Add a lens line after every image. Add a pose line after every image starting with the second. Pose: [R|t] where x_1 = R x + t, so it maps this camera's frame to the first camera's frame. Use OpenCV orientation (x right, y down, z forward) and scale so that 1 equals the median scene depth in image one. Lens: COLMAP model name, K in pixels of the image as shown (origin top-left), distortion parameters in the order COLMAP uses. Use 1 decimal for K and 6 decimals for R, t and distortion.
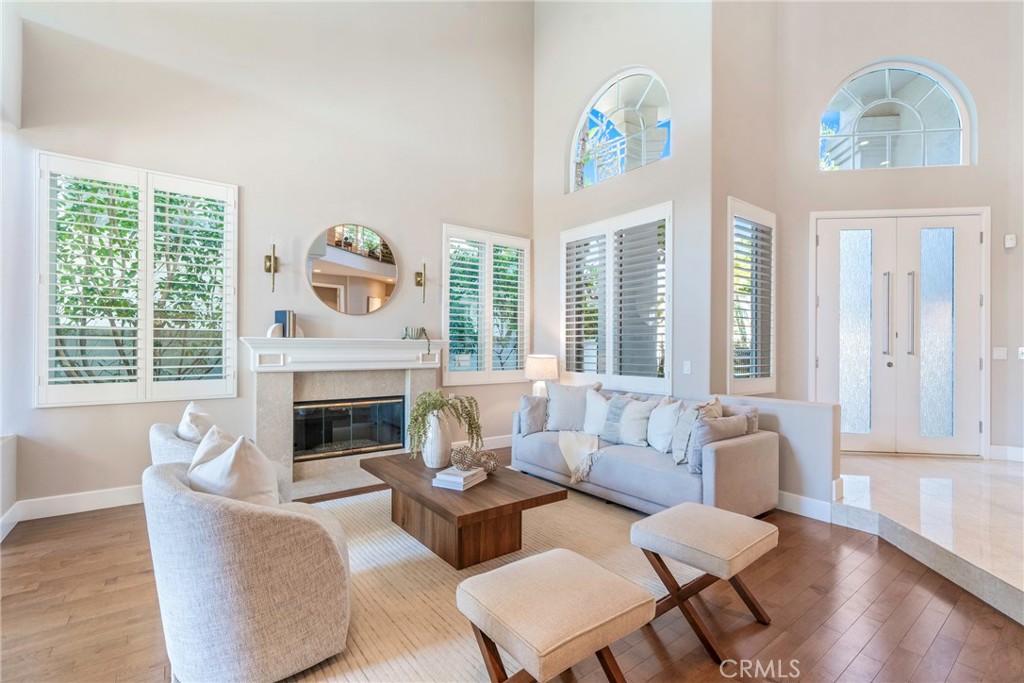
lens RADIAL K [[473.3, 0, 512.0], [0, 473.3, 341.5], [0, 0, 1]] dist [0.001519, 0.000815]
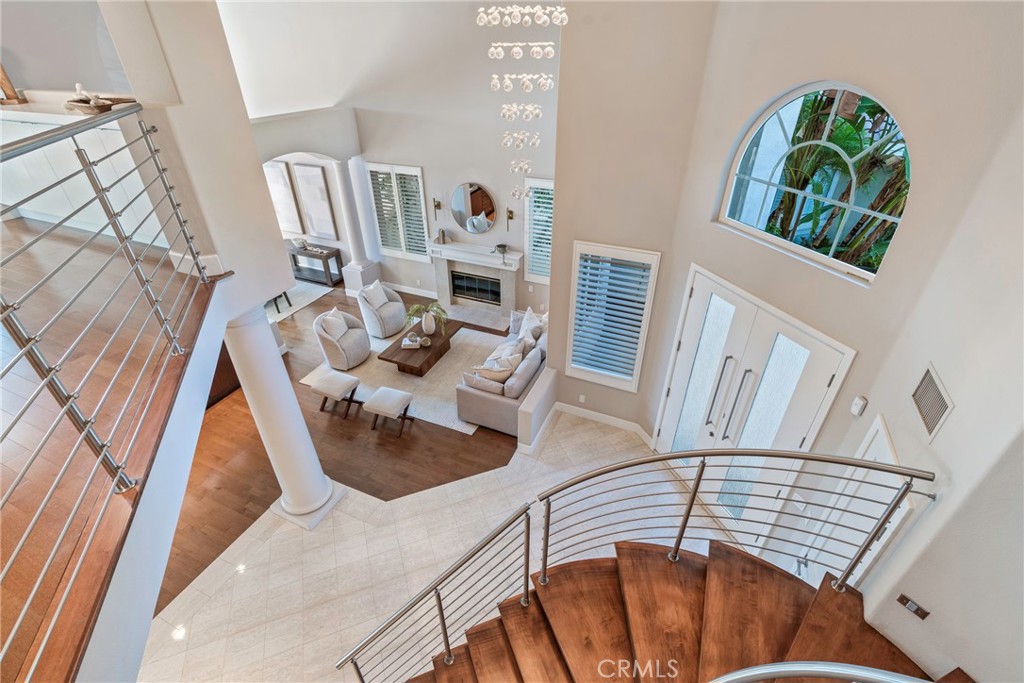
lens RADIAL K [[463.6, 0, 512.0], [0, 463.6, 341.5], [0, 0, 1]] dist [-0.000392, -0.000033]
pose [[0.477469, 0.466178, -0.744782, 1.362404], [0.019831, 0.841712, 0.539562, -0.719744], [0.878425, -0.272394, 0.392647, 0.329346]]
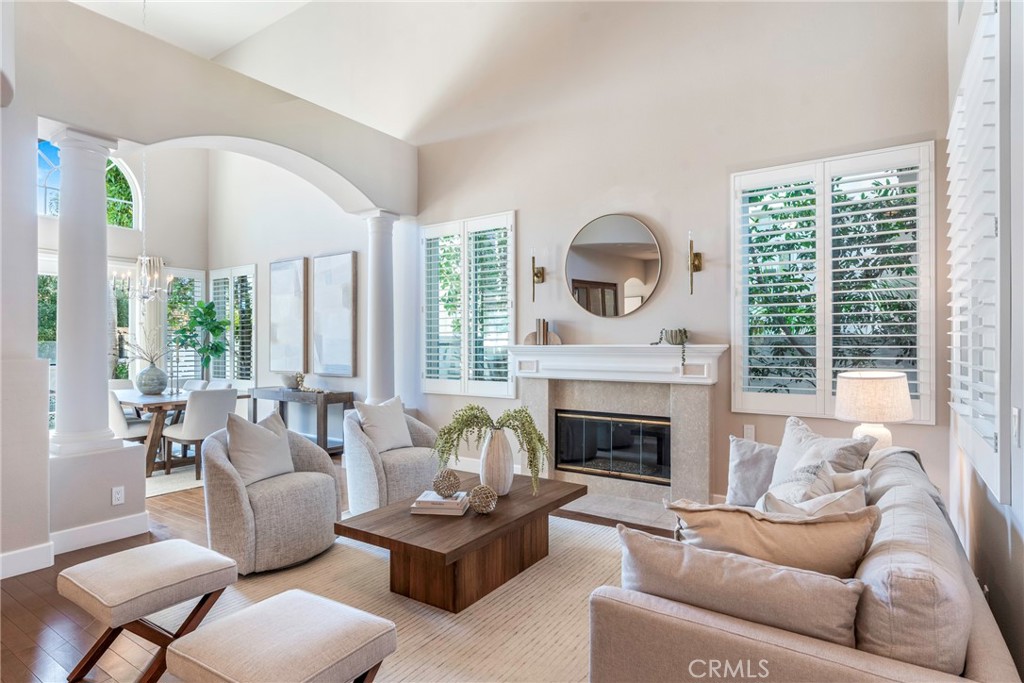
lens RADIAL K [[556.1, 0, 507.6], [0, 556.1, 348.3], [0, 0, 1]] dist [-0.001643, -0.000269]
pose [[0.310918, -0.001739, -0.950435, 0.623265], [0.012892, 0.999914, 0.002388, -0.004898], [0.950349, -0.012995, 0.310914, 0.532619]]
